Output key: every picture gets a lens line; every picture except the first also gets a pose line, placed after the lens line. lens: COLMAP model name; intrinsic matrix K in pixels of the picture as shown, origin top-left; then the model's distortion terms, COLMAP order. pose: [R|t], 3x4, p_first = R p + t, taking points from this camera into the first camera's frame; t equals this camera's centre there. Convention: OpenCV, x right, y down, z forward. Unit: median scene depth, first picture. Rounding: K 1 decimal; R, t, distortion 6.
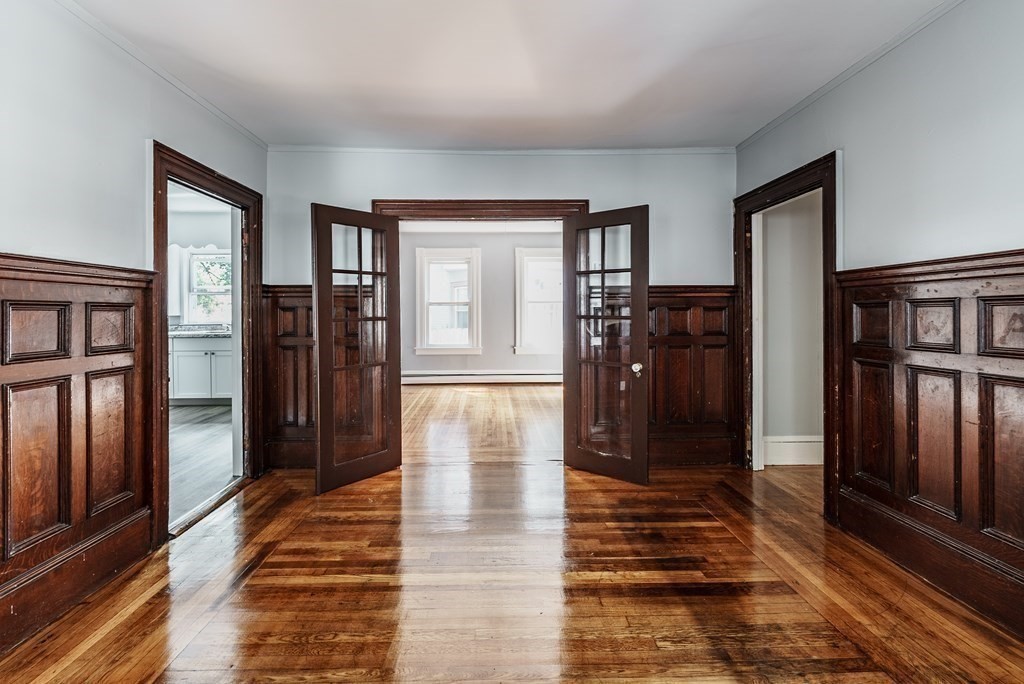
lens RADIAL K [[427.8, 0, 500.2], [0, 427.8, 309.3], [0, 0, 1]] dist [0.002479, -0.002190]
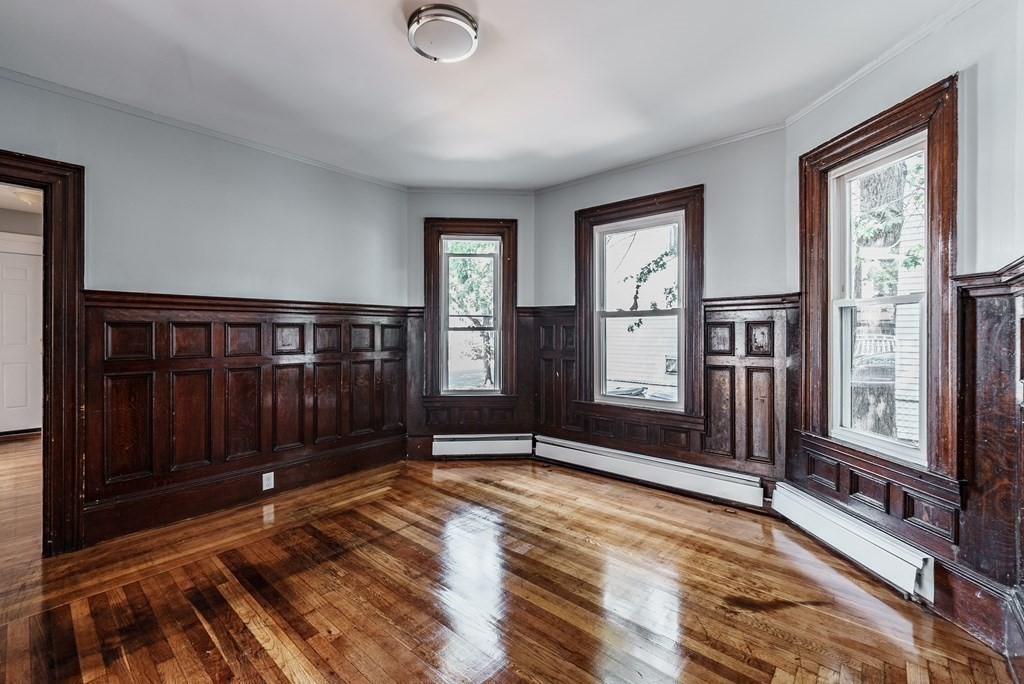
lens RADIAL K [[427.8, 0, 512.2], [0, 427.8, 331.8], [0, 0, 1]] dist [0.002479, -0.002190]
pose [[-0.733090, 0.005683, 0.680108, -0.662494], [0.000127, 0.999966, -0.008220, 0.017877], [-0.680132, -0.005940, -0.733065, 1.149076]]
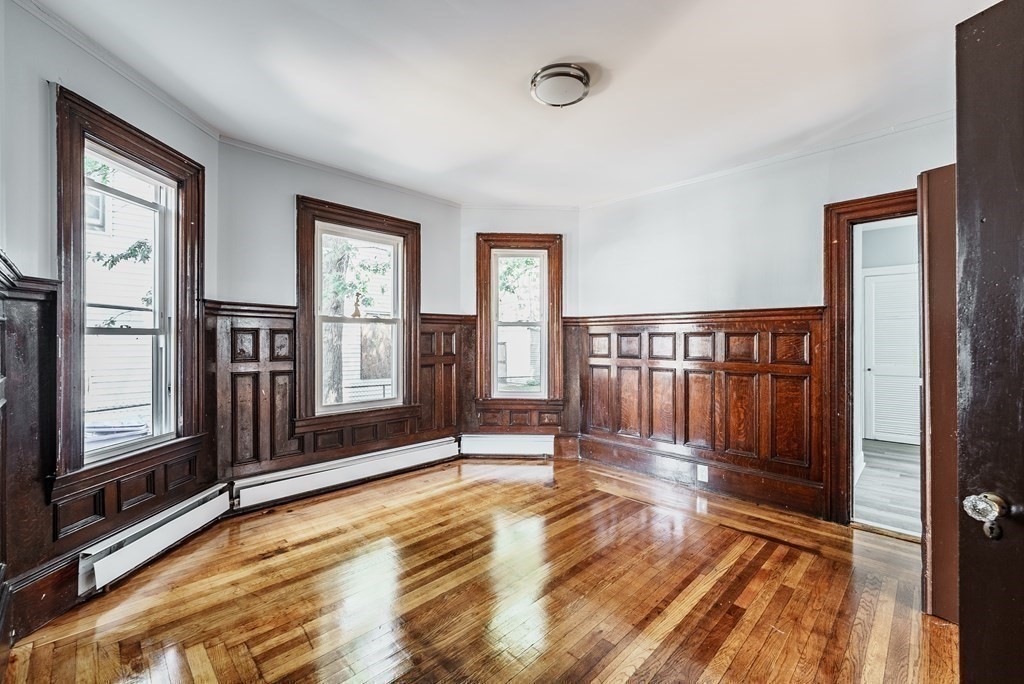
lens RADIAL K [[427.8, 0, 508.5], [0, 427.8, 340.5], [0, 0, 1]] dist [0.002479, -0.002190]
pose [[-0.730487, 0.003265, -0.682919, 0.766674], [0.002401, 0.999995, 0.002213, 0.011628], [0.682922, -0.000023, -0.730491, 1.265915]]
